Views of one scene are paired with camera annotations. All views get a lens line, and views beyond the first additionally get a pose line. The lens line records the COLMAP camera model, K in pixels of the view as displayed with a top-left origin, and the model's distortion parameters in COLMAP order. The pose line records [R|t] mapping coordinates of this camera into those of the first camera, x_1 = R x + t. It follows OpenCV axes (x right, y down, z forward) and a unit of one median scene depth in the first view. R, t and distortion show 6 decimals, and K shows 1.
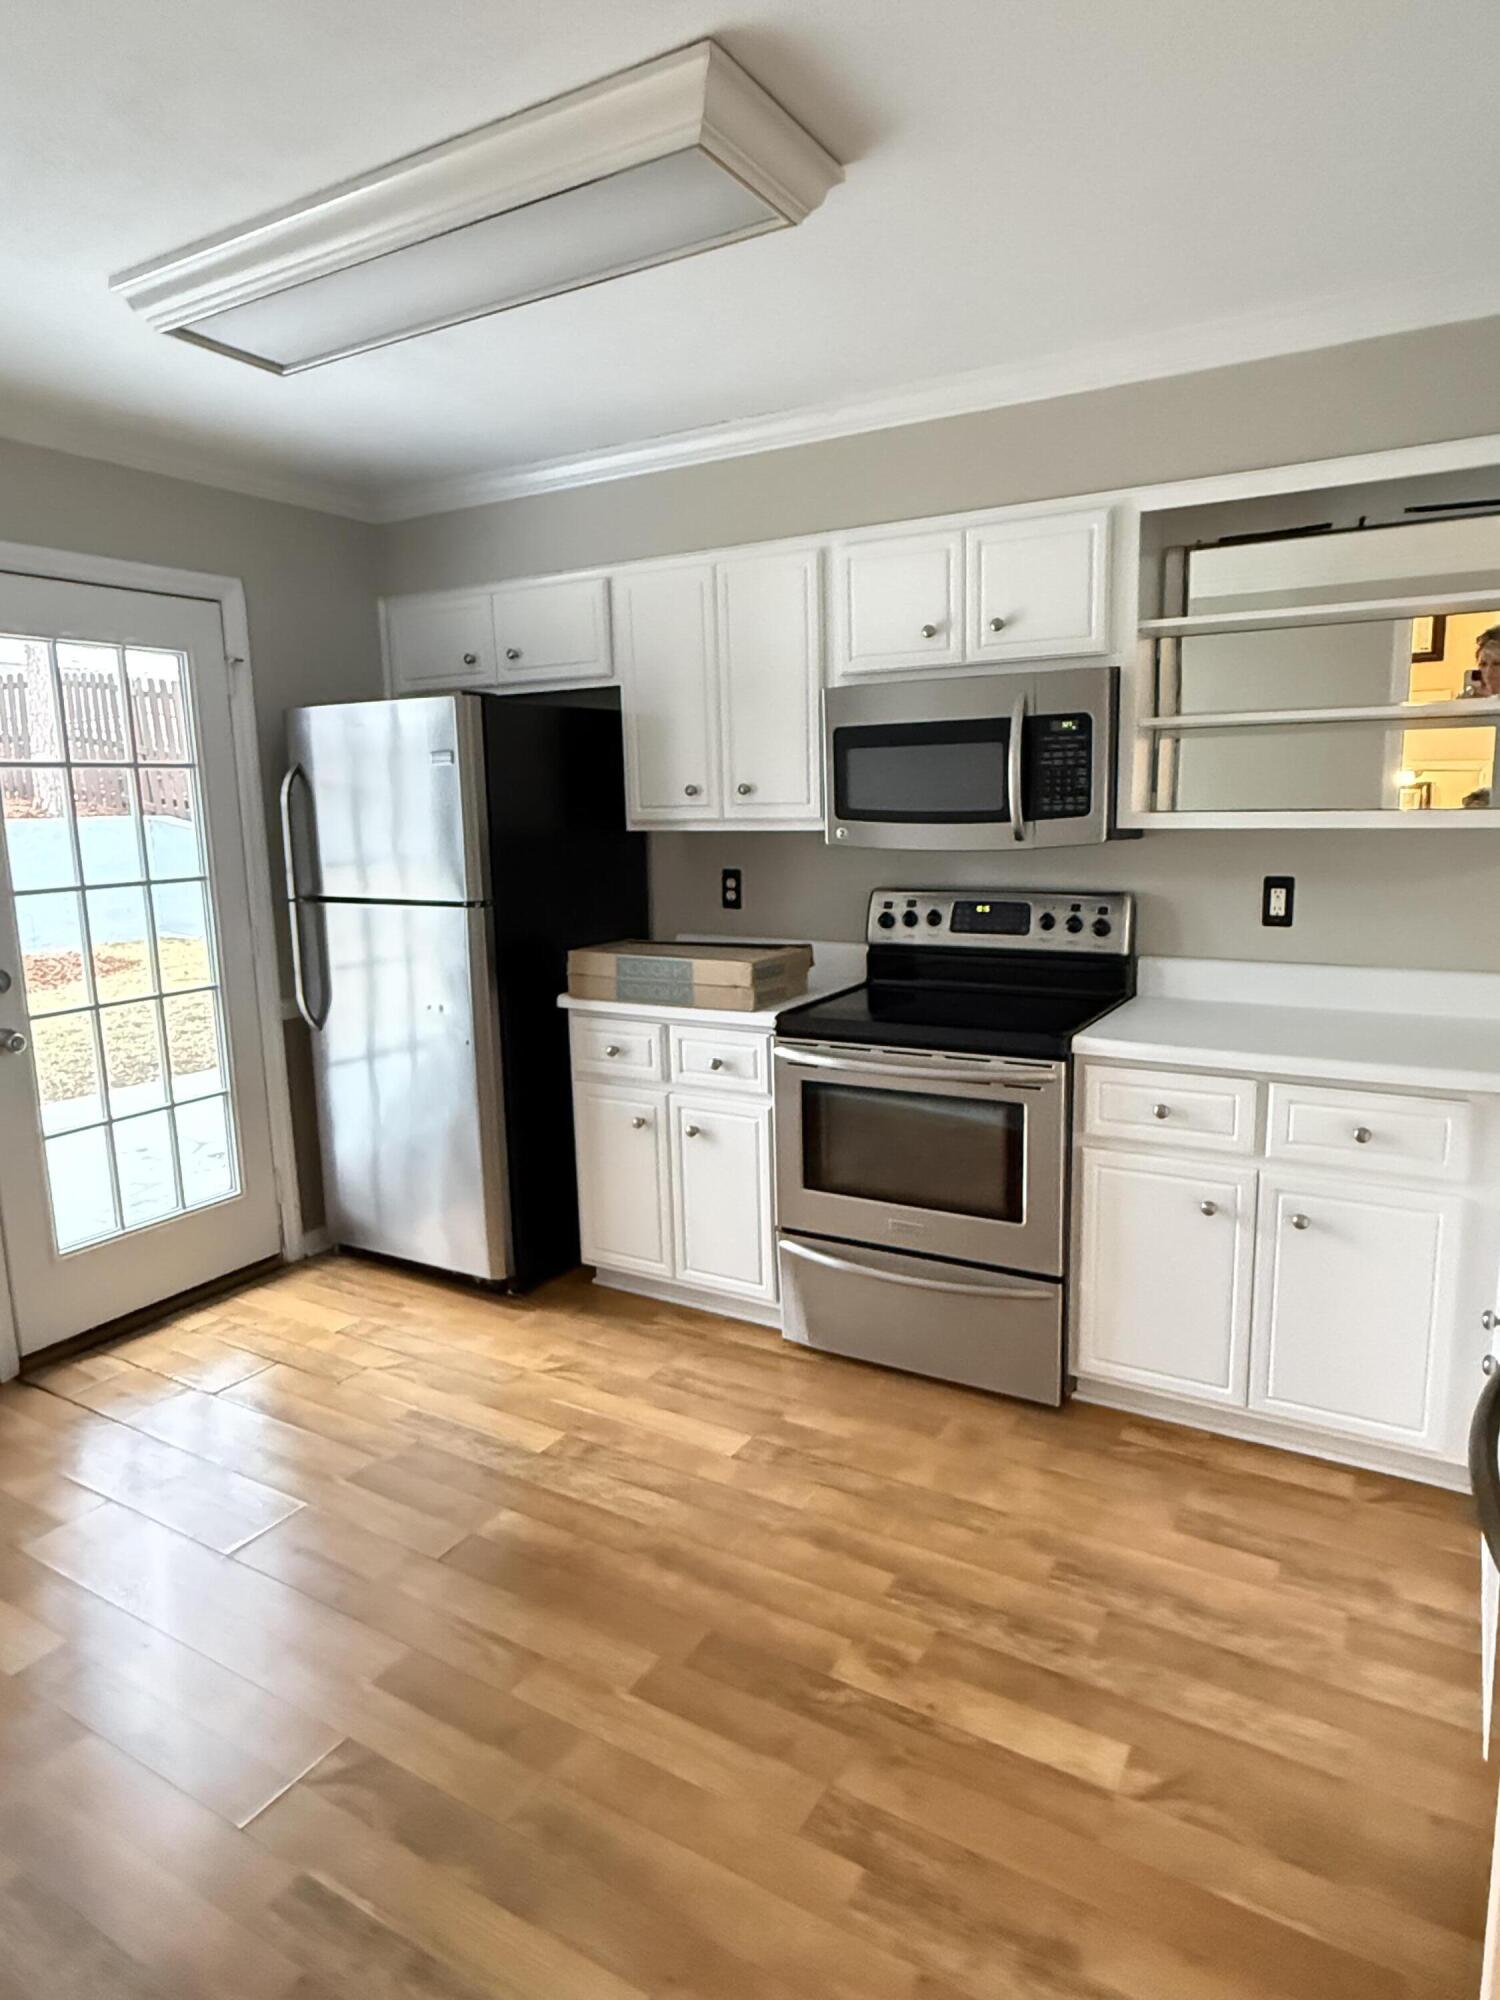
lens RADIAL K [[1190.2, 0, 770.6], [0, 1190.2, 995.2], [0, 0, 1]] dist [-0.002404, 0.000051]
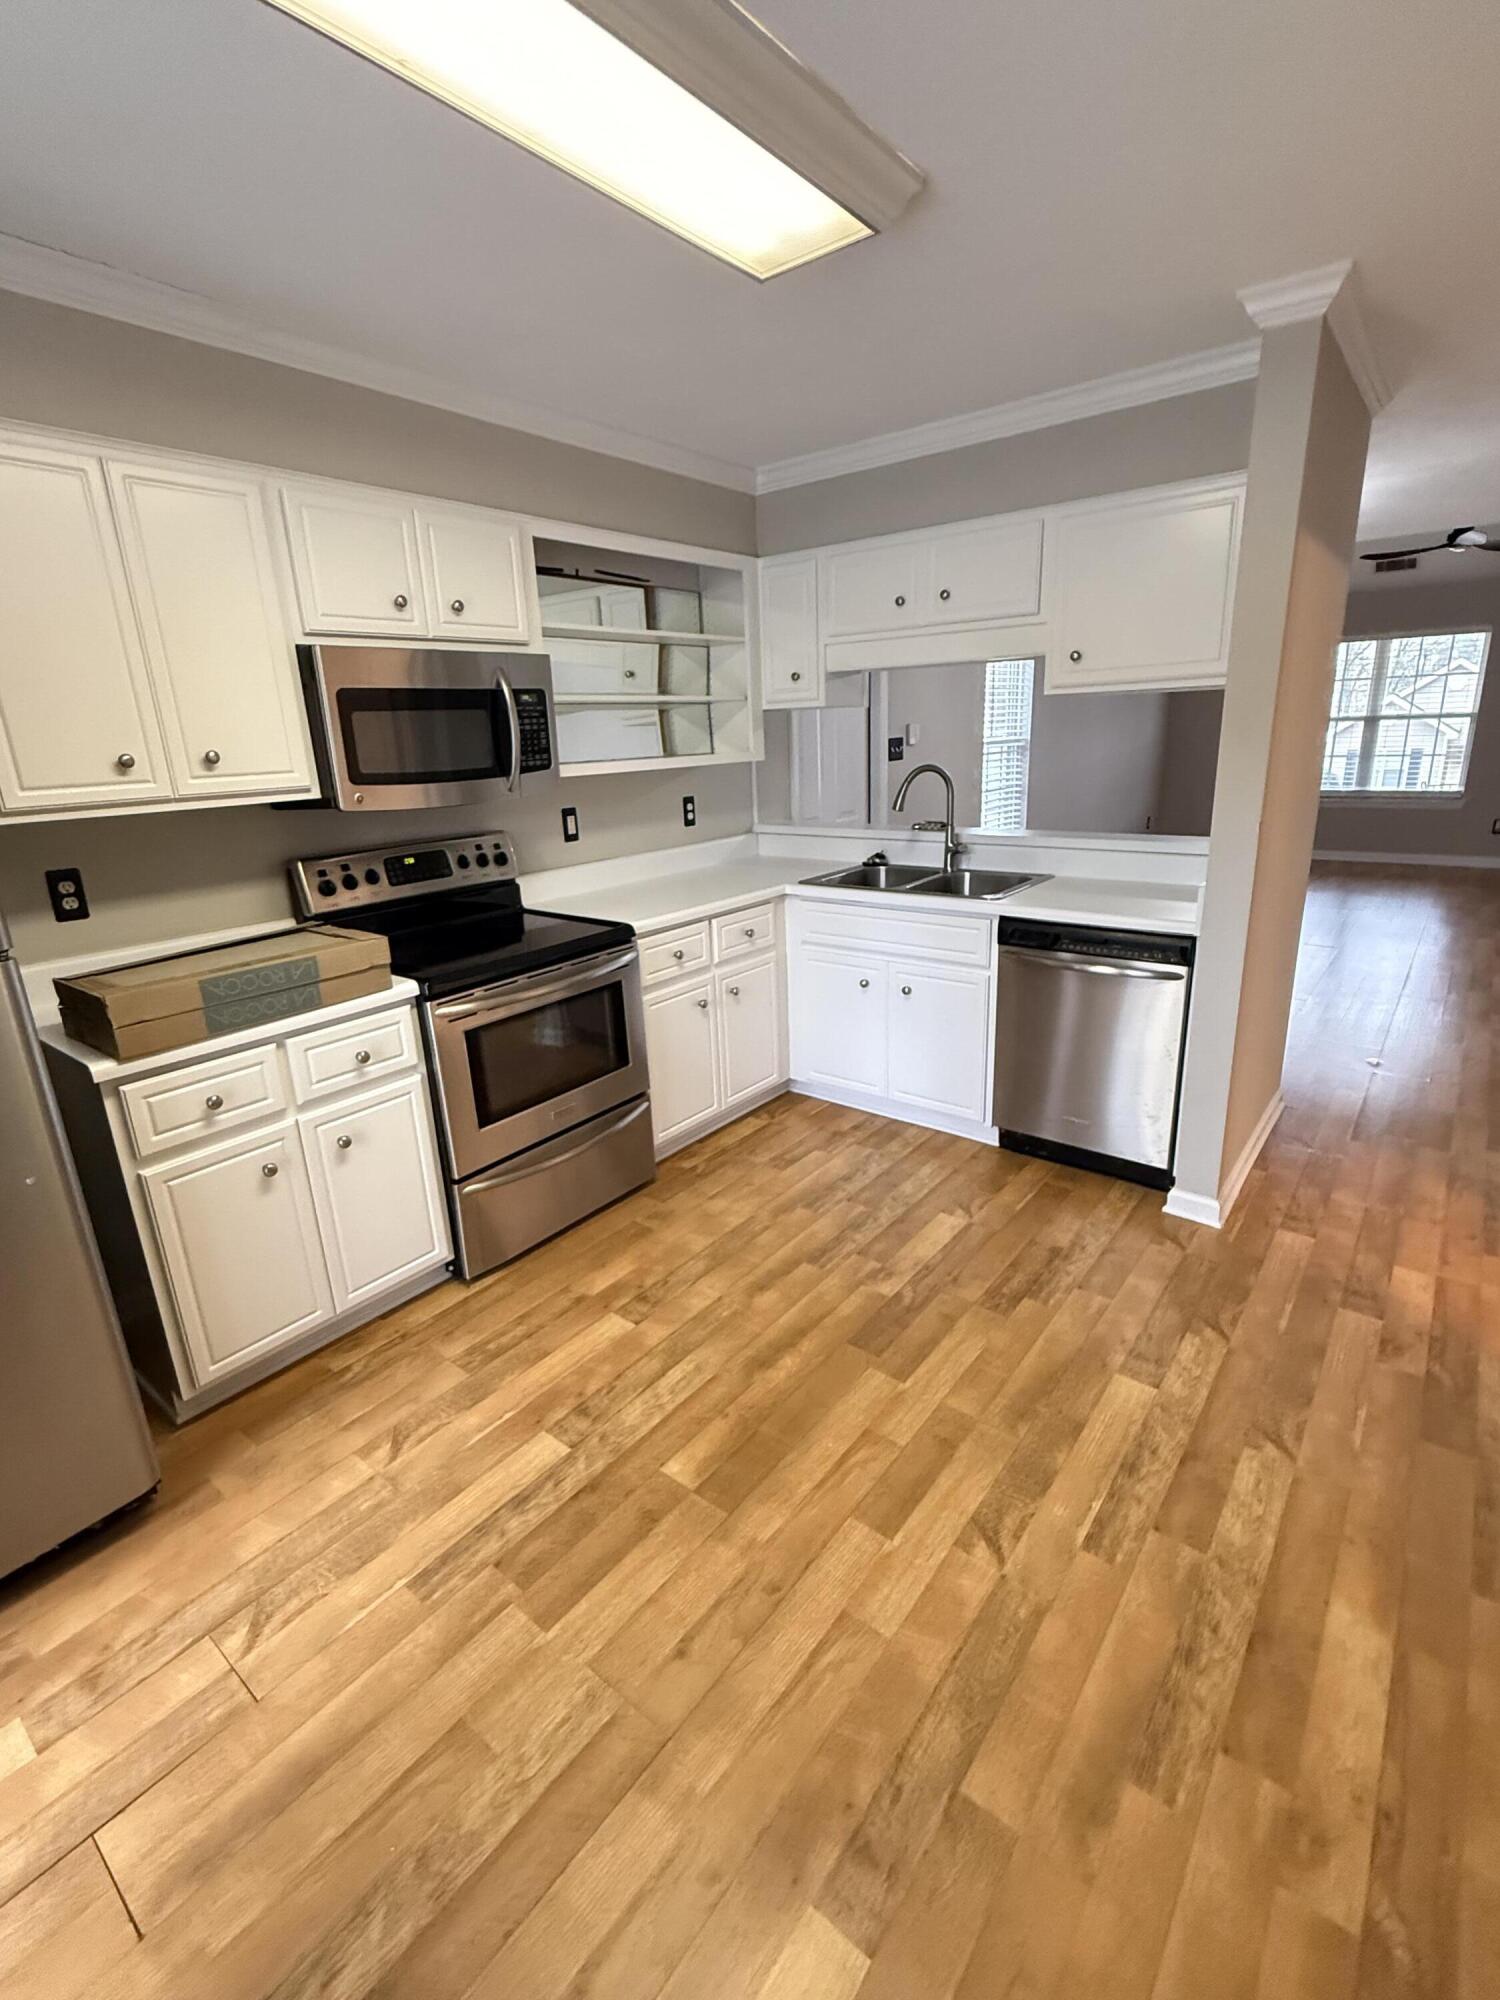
lens RADIAL K [[908.4, 0, 755.5], [0, 908.4, 1002.6], [0, 0, 1]] dist [-0.002572, 0.000171]
pose [[0.129753, -0.270965, 0.953804, -0.758264], [0.200242, 0.949277, 0.242438, -0.104405], [-0.971117, 0.159534, 0.177429, 0.650006]]
